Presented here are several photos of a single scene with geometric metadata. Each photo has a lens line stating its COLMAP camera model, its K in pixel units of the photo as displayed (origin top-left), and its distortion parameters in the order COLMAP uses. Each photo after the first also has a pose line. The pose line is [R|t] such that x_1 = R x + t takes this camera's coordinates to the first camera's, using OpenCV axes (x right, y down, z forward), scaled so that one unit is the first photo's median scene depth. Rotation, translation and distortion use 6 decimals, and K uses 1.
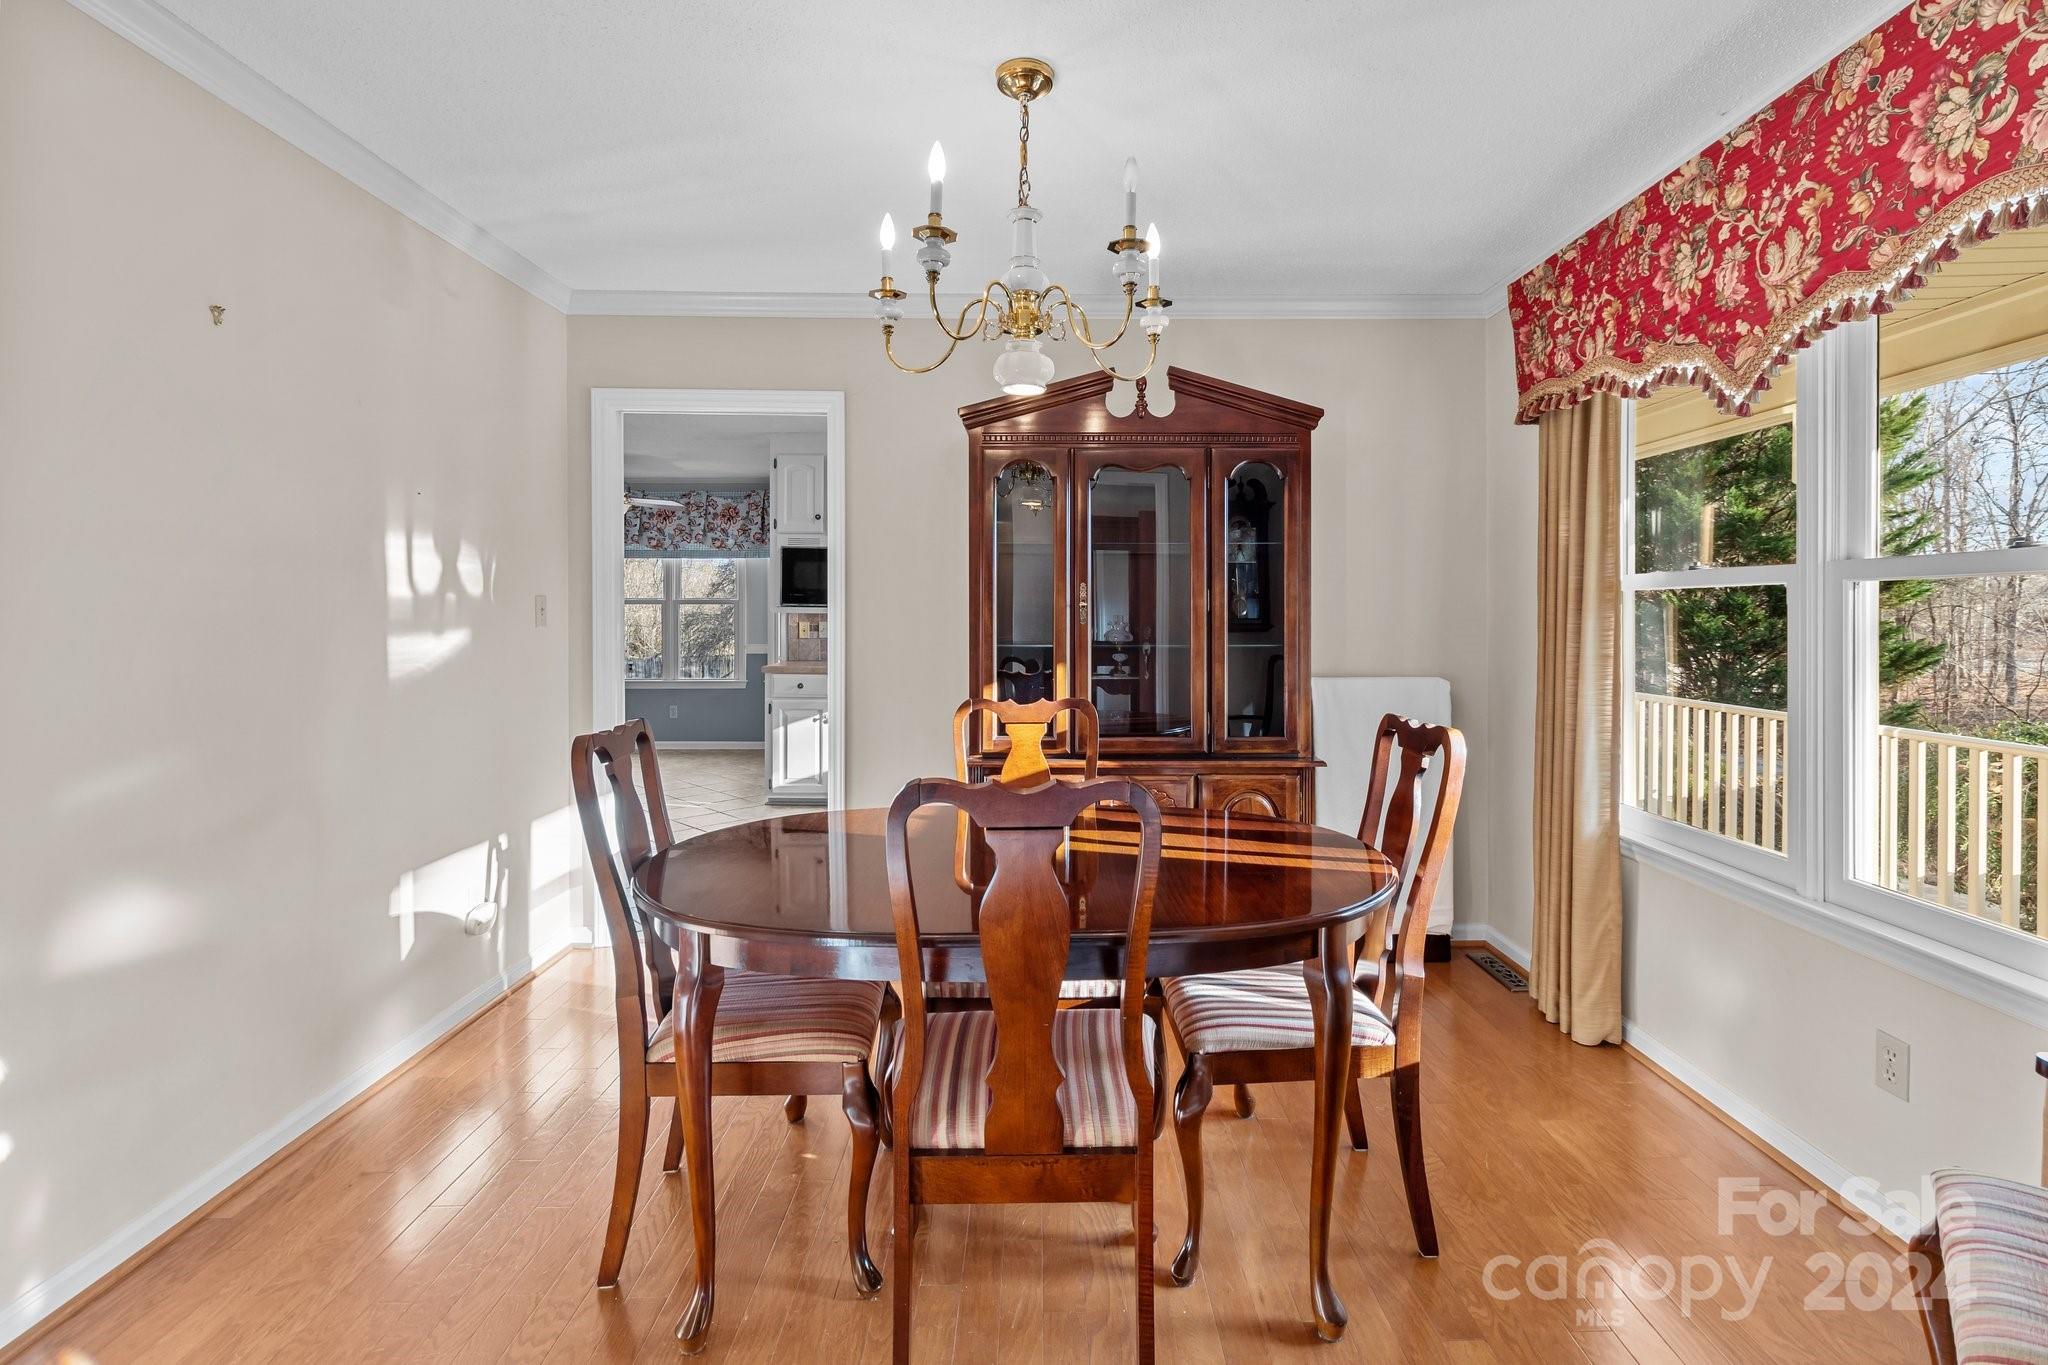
lens RADIAL K [[943.4, 0, 1052.2], [0, 943.4, 629.3], [0, 0, 1]] dist [0.001739, 0.000694]
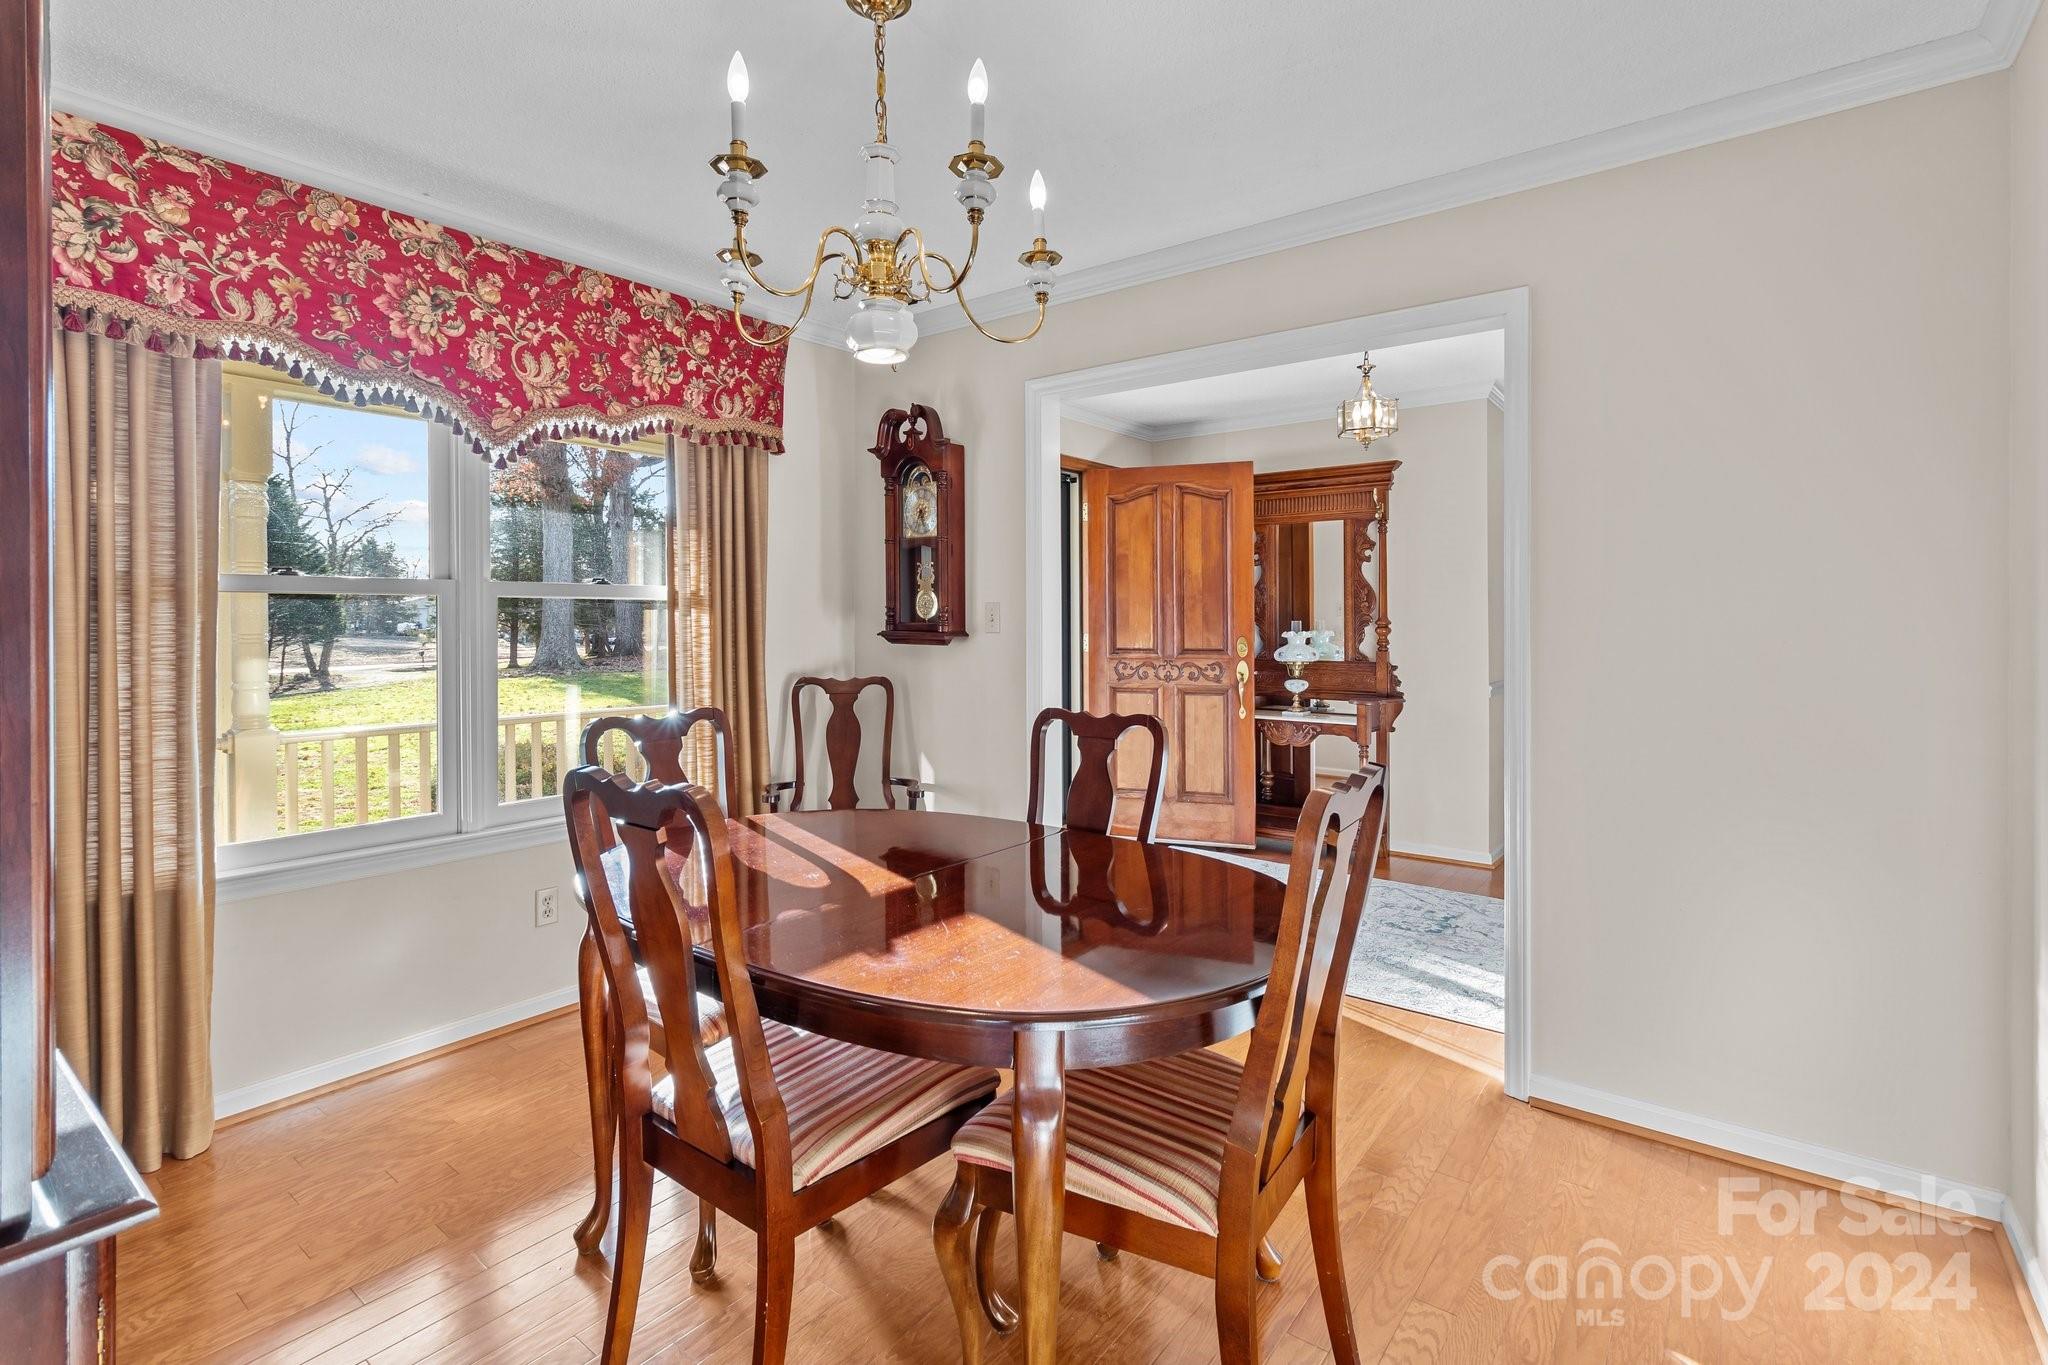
lens RADIAL K [[943.4, 0, 1052.2], [0, 943.4, 629.3], [0, 0, 1]] dist [0.001739, 0.000694]
pose [[-0.788610, -0.002585, 0.614888, -0.679324], [0.013368, 0.999683, 0.021347, -0.021699], [-0.614748, 0.025054, -0.788325, 1.586429]]
